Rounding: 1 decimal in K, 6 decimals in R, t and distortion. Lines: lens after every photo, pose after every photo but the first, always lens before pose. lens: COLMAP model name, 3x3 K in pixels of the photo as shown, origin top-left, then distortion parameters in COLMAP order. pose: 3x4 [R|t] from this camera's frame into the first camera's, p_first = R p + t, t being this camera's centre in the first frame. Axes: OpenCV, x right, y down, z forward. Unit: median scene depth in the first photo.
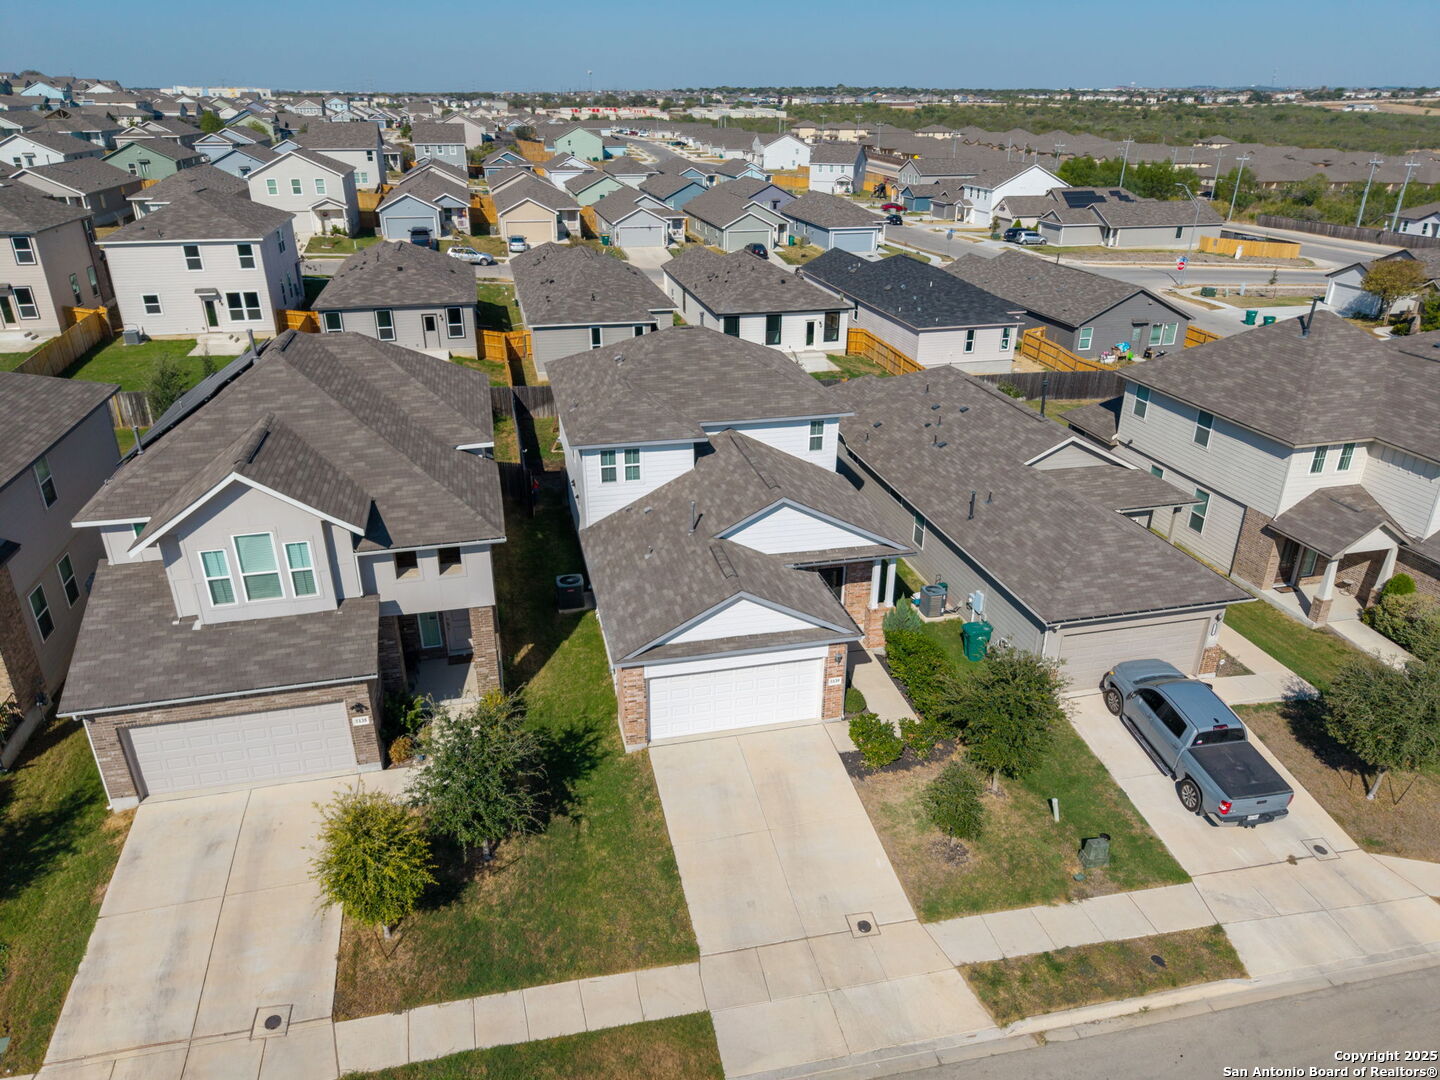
lens RADIAL K [[968.3, 0, 720.0], [0, 968.3, 540.0], [0, 0, 1]] dist [0.003529, -0.002331]
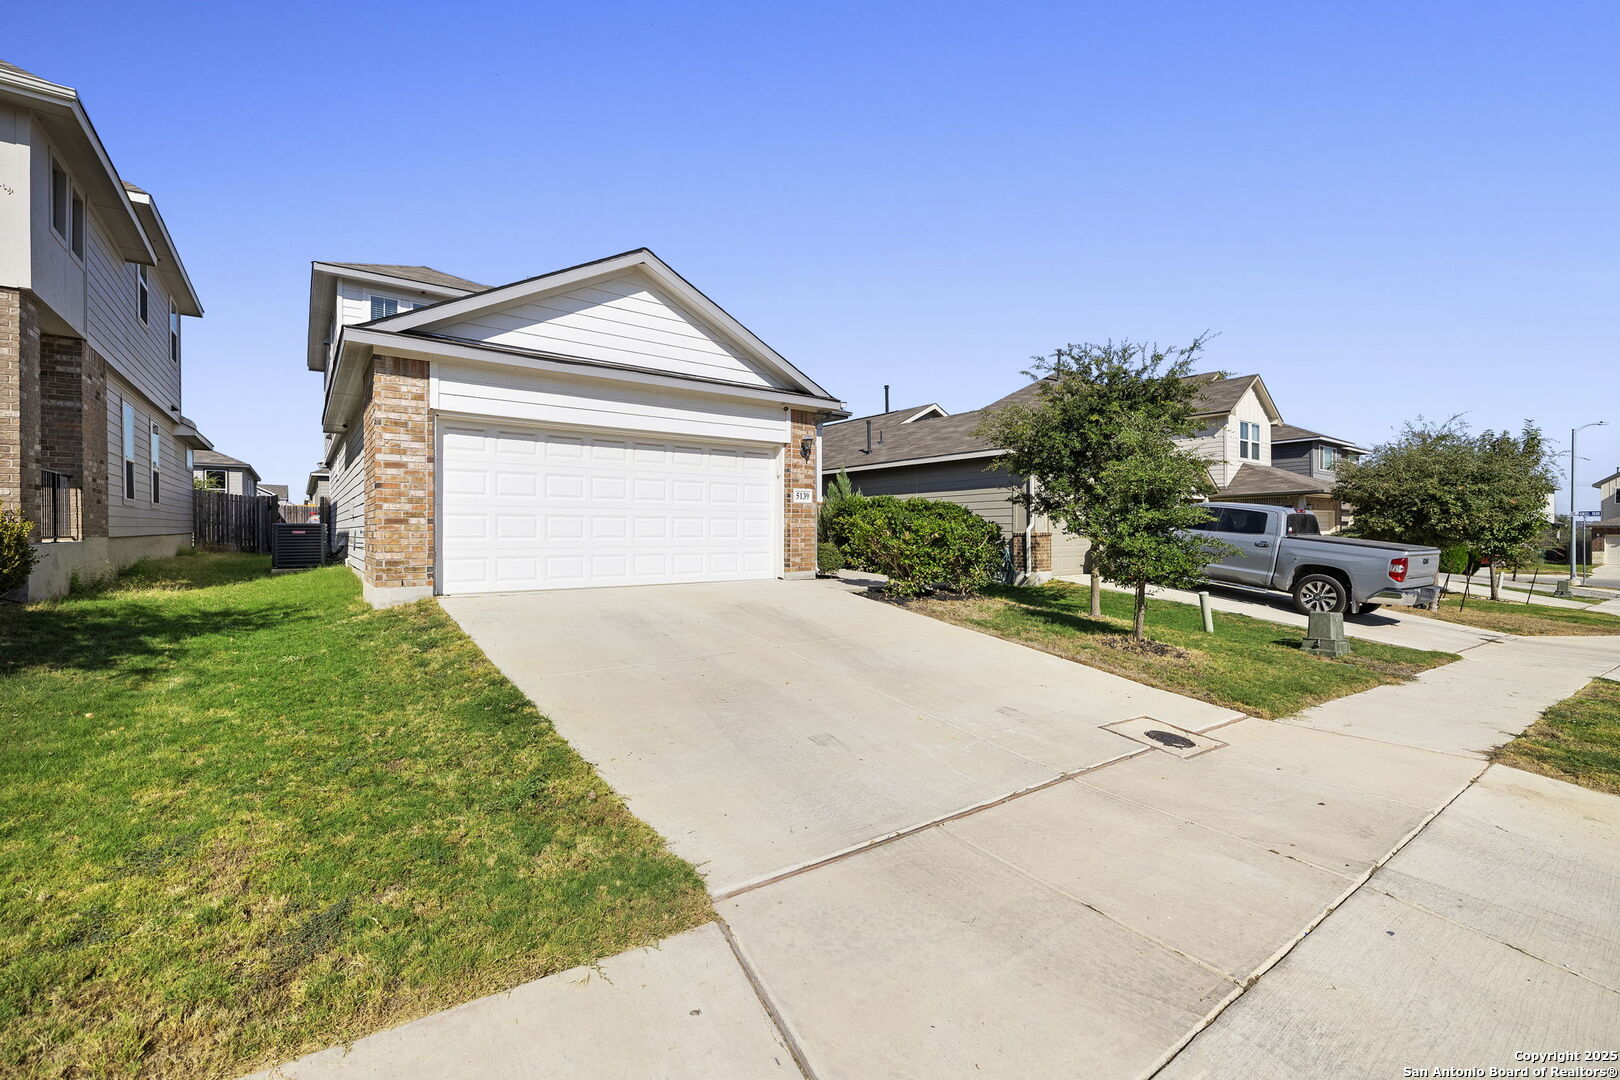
lens RADIAL K [[694.6, 0, 810.6], [0, 694.6, 510.9], [0, 0, 1]] dist [0.002010, 0.000369]
pose [[0.918763, -0.000108, 0.394809, -0.032464], [0.172874, 0.899150, -0.402049, 0.251310], [-0.354949, 0.437640, 0.826125, 0.511895]]
